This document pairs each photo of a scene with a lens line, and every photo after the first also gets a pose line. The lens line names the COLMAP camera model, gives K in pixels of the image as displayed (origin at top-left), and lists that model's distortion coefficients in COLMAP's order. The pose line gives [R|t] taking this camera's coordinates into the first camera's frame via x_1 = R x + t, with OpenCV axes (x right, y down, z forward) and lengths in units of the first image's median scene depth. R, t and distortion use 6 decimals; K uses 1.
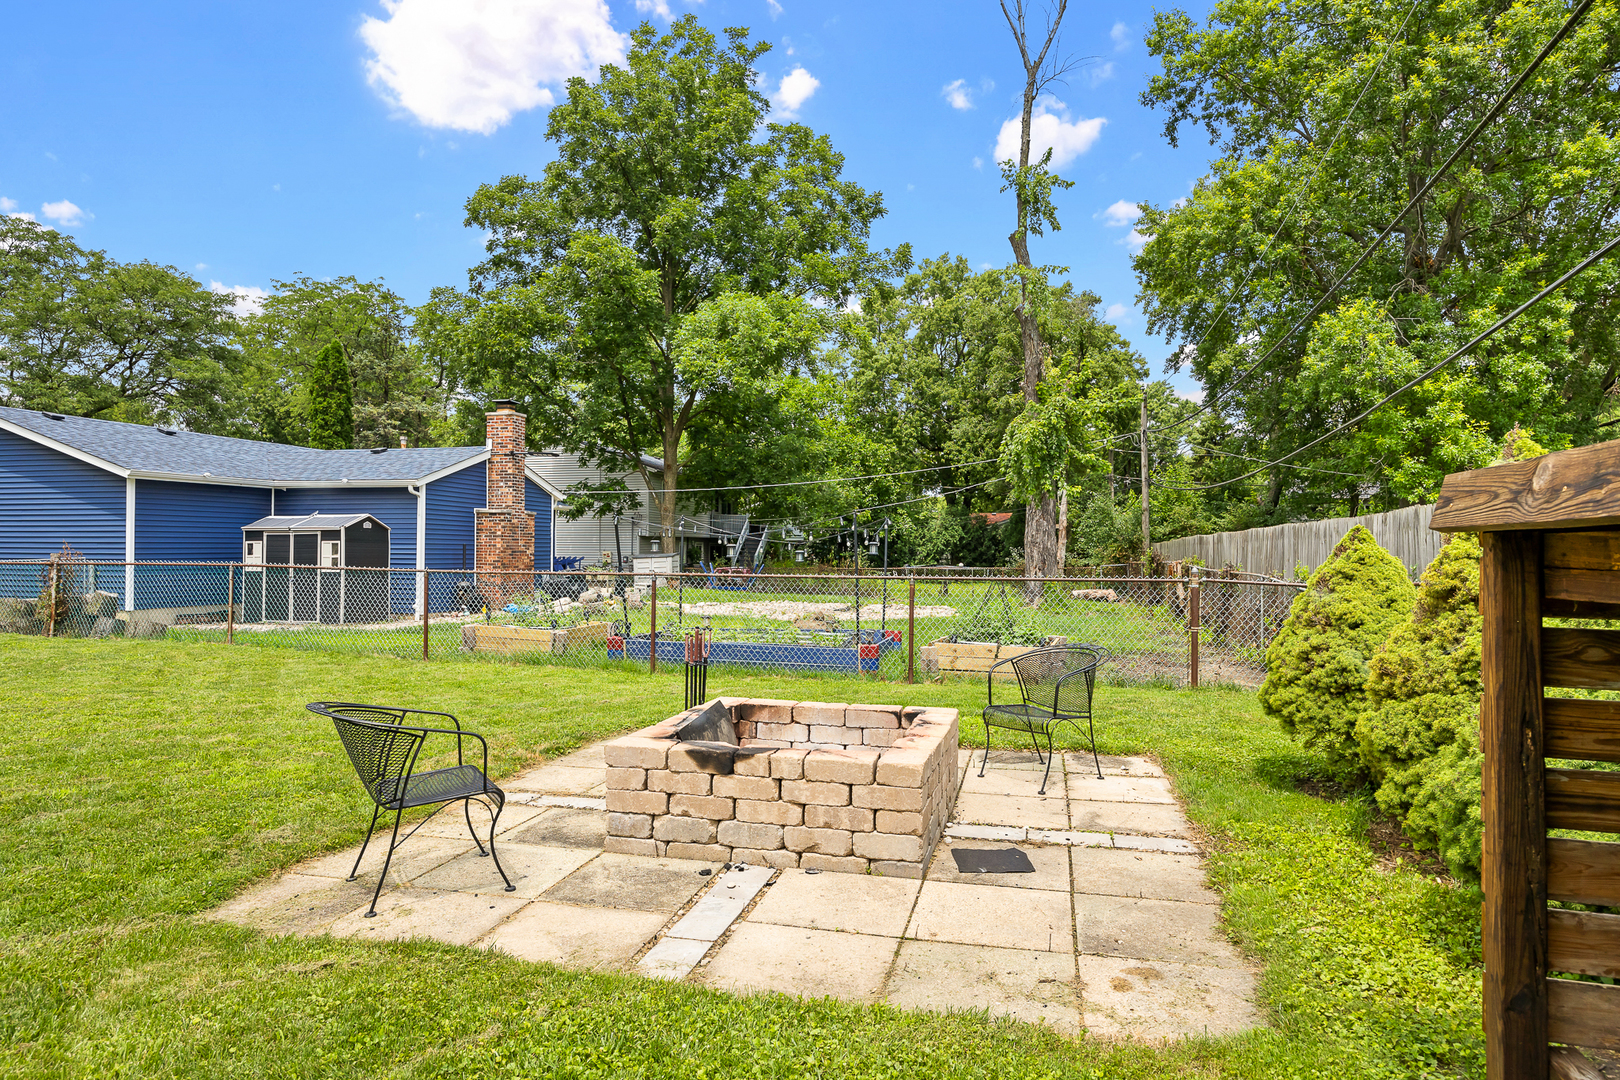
lens RADIAL K [[980.7, 0, 810.0], [0, 980.7, 540.0], [0, 0, 1]] dist [0.000413, 0.000268]
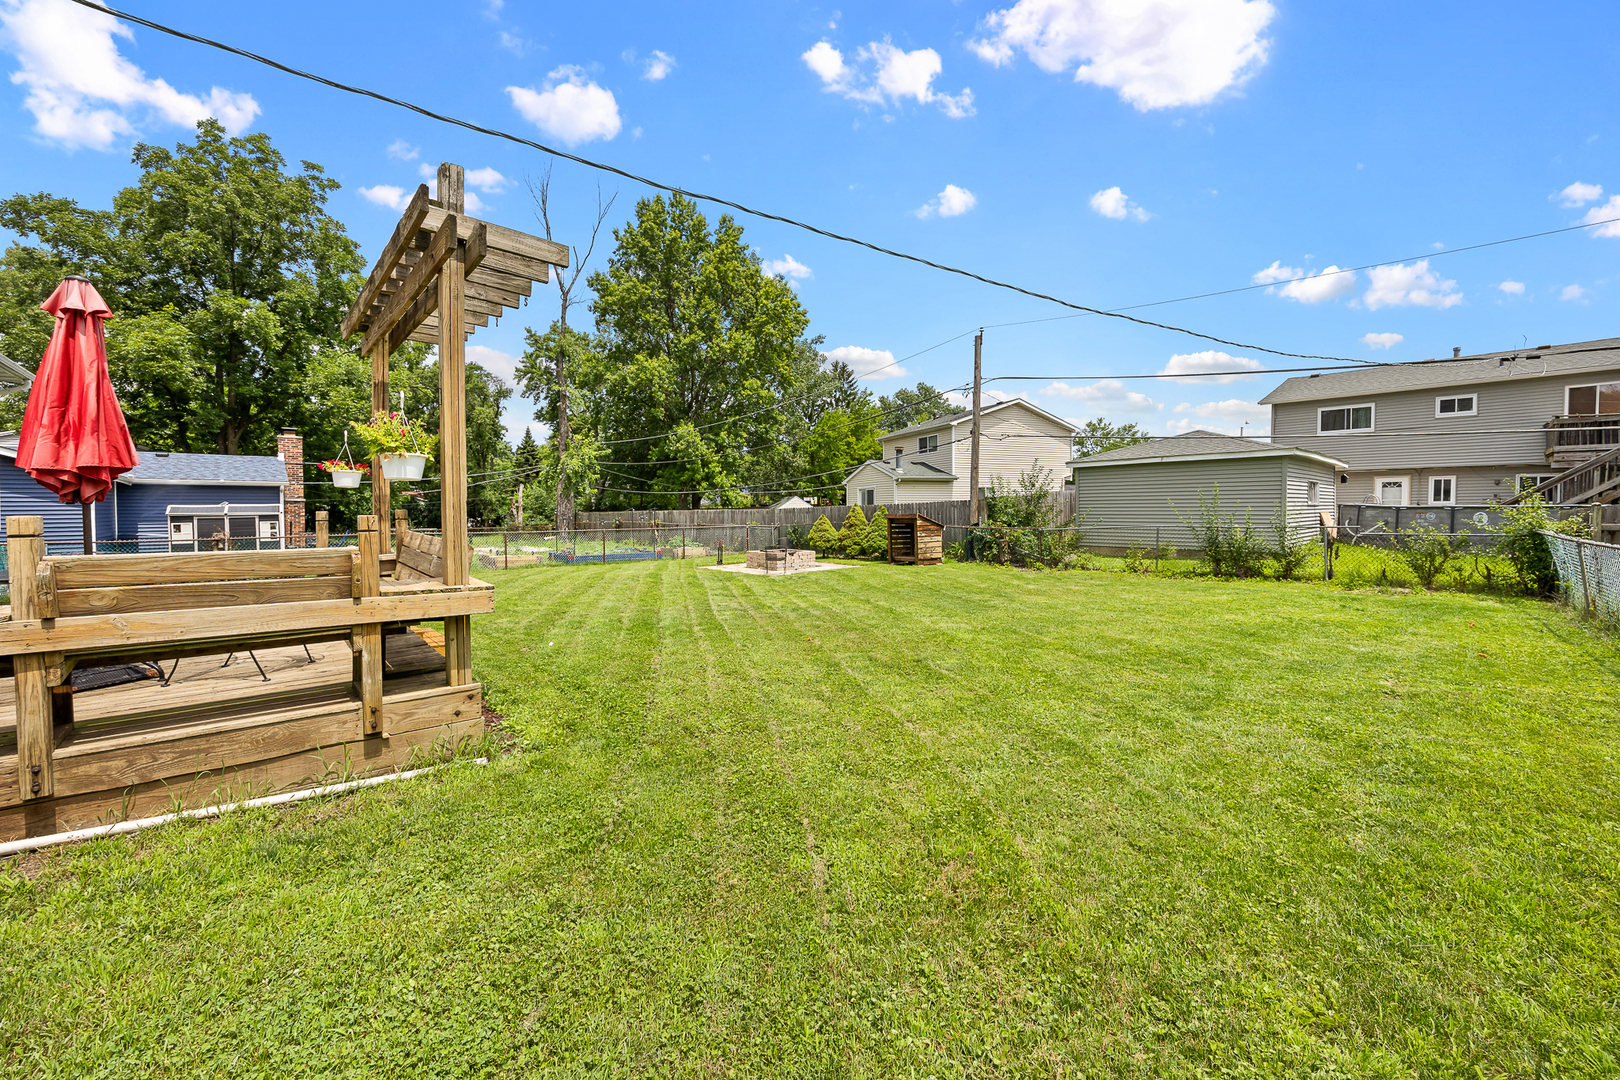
lens RADIAL K [[639.6, 0, 810.0], [0, 639.6, 540.0], [0, 0, 1]] dist [-0.000259, -0.000023]
pose [[0.547798, -0.048605, 0.835198, -0.795702], [0.003209, 0.998426, 0.056000, -0.021928], [-0.836605, -0.027996, 0.547091, -0.270902]]
